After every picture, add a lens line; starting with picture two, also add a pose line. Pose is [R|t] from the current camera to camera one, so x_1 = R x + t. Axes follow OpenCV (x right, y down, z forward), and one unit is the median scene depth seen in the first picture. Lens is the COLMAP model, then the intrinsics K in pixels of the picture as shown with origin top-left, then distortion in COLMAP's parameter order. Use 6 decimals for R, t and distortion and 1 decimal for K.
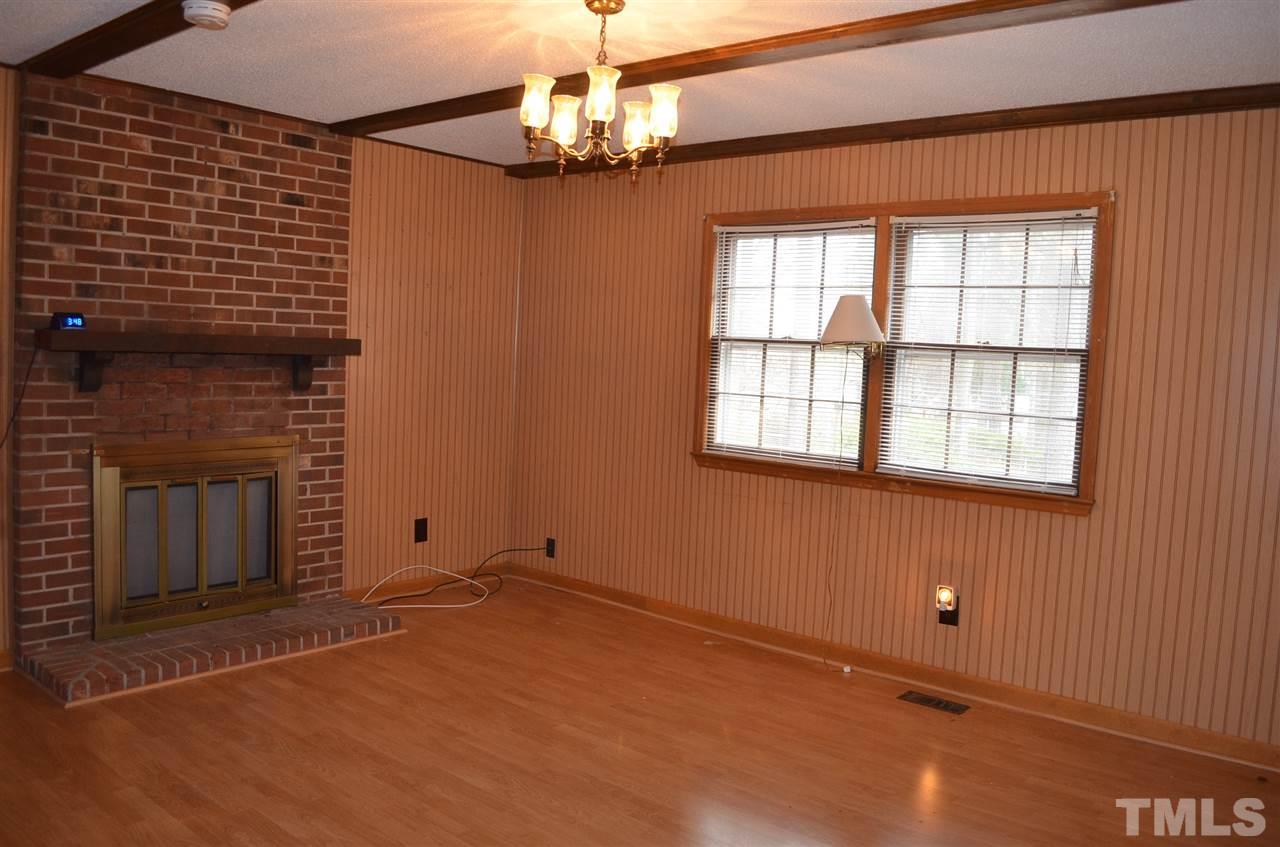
lens RADIAL K [[1008.4, 0, 646.7], [0, 1008.4, 421.4], [0, 0, 1]] dist [-0.086289, 0.015618]
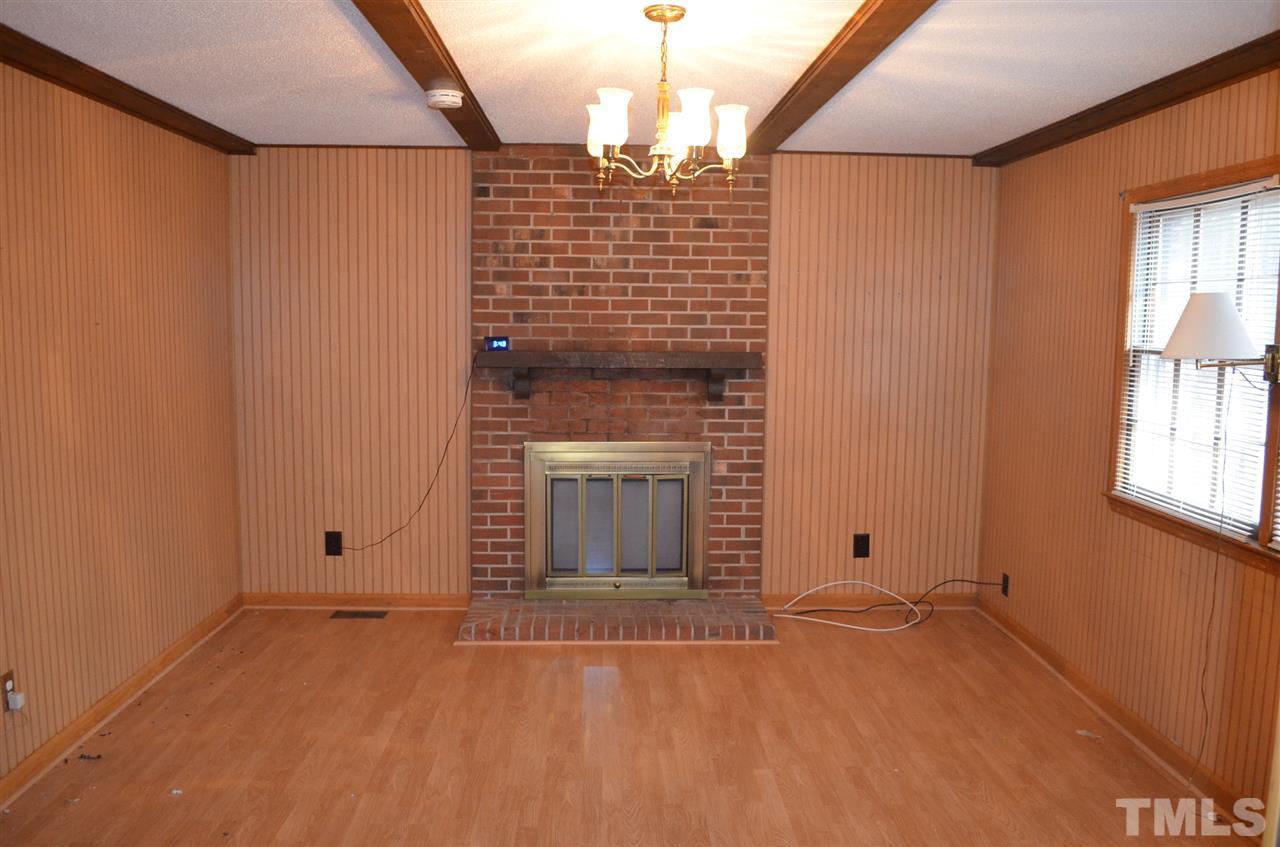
lens RADIAL K [[1008.4, 0, 646.7], [0, 1008.4, 421.4], [0, 0, 1]] dist [-0.086289, 0.015618]
pose [[0.666828, 0.044766, -0.743866, 0.445935], [-0.036759, 0.998955, 0.027165, -0.038725], [0.744305, 0.009229, 0.667777, 0.243013]]
